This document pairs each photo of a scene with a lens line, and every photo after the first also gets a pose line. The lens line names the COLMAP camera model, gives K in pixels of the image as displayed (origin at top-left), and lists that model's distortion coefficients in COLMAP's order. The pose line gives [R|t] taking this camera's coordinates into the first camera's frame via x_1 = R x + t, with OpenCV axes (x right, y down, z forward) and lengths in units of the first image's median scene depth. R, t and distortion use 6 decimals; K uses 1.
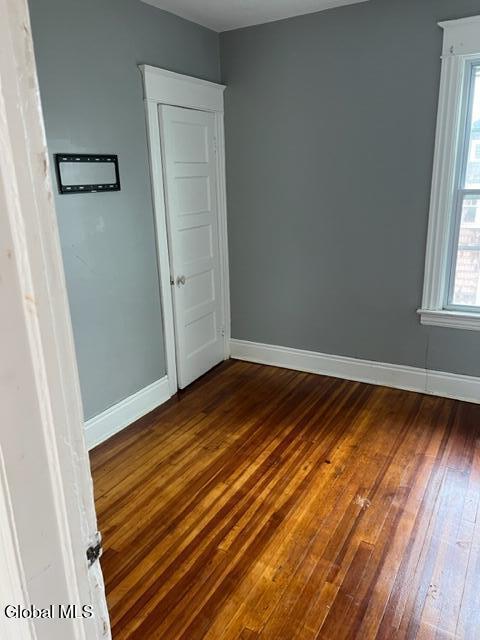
lens RADIAL K [[479.9, 0, 235.2], [0, 479.9, 318.8], [0, 0, 1]] dist [0.054540, -0.067360]
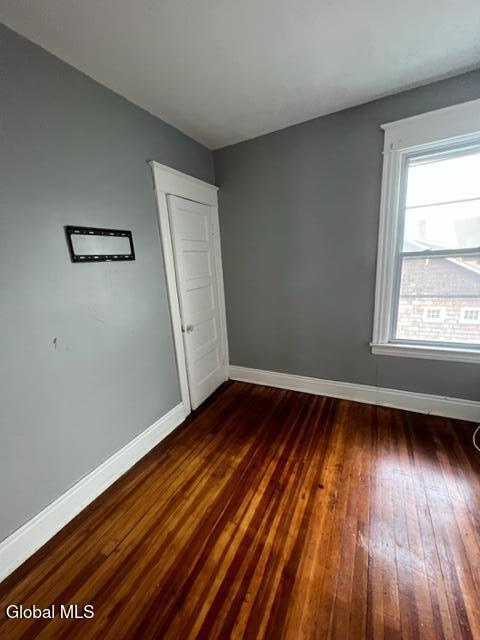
lens RADIAL K [[254.9, 0, 241.9], [0, 254.9, 321.1], [0, 0, 1]] dist [-0.005780, 0.000507]
pose [[0.997585, -0.042536, 0.054909, -0.010693], [0.045505, 0.997504, -0.054000, -0.062411], [-0.052475, 0.056368, 0.997030, 0.337707]]
